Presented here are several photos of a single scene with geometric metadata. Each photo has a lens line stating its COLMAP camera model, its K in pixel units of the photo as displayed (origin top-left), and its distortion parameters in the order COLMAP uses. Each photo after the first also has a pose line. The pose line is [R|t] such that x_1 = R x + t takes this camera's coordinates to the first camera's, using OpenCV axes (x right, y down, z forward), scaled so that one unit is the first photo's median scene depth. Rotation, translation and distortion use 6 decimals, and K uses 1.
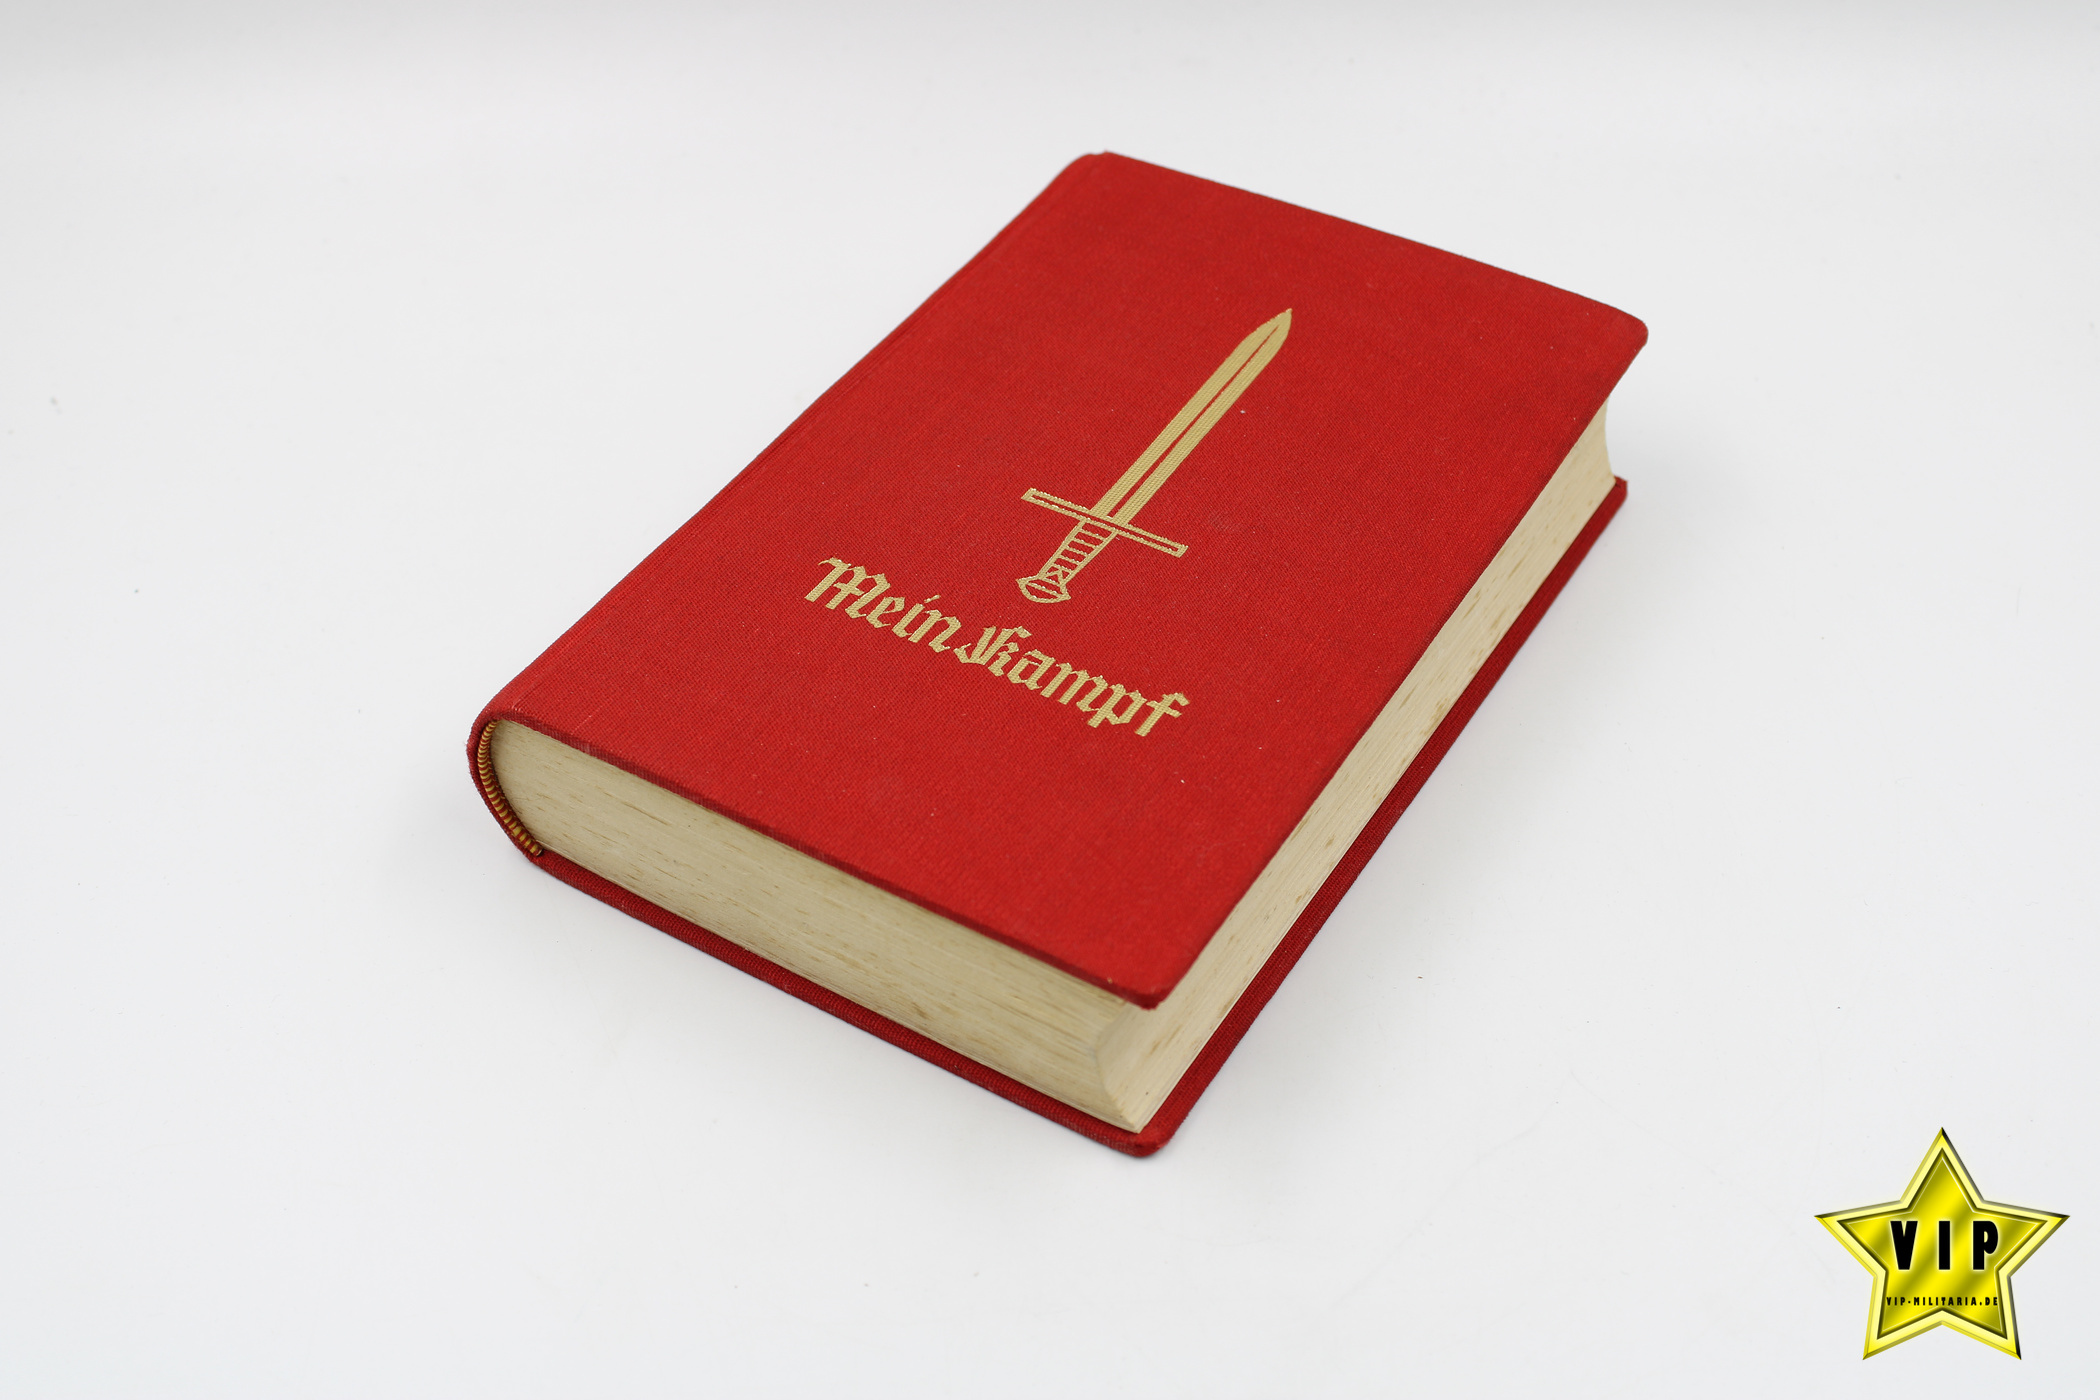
lens RADIAL K [[2690.0, 0, 1050.0], [0, 2690.0, 700.0], [0, 0, 1]] dist [-0.012112, -0.002999]
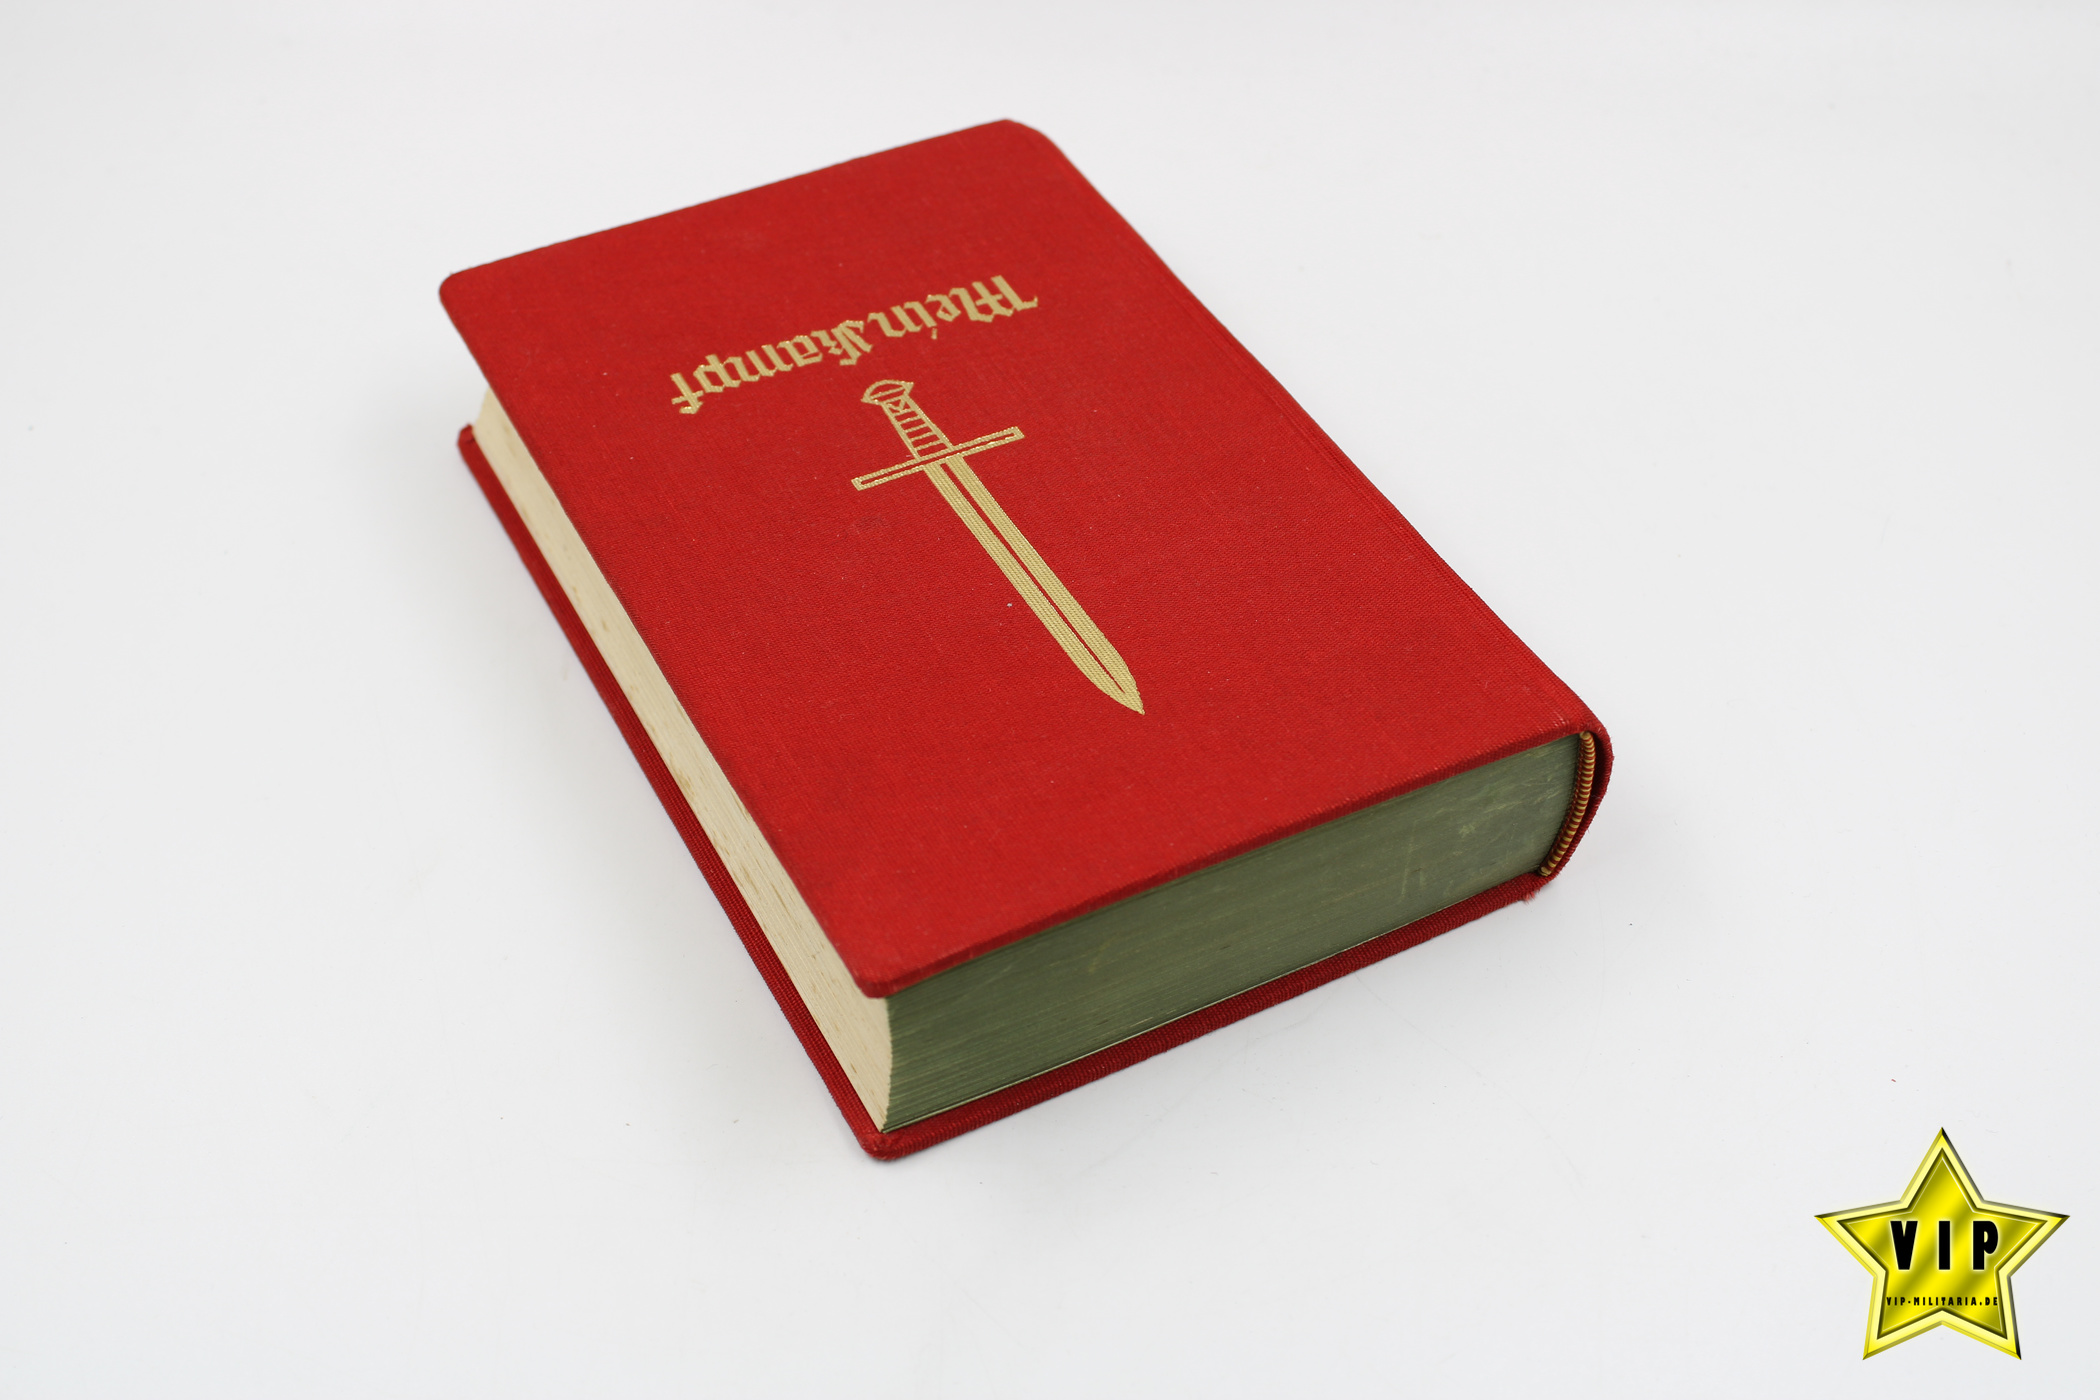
lens RADIAL K [[2690.0, 0, 1050.0], [0, 2690.0, 700.0], [0, 0, 1]] dist [-0.012112, -0.002999]
pose [[-0.522640, 0.592328, -0.613184, 0.677240], [-0.594589, 0.262203, 0.760075, -0.843335], [0.610993, 0.761838, 0.215154, 0.912536]]
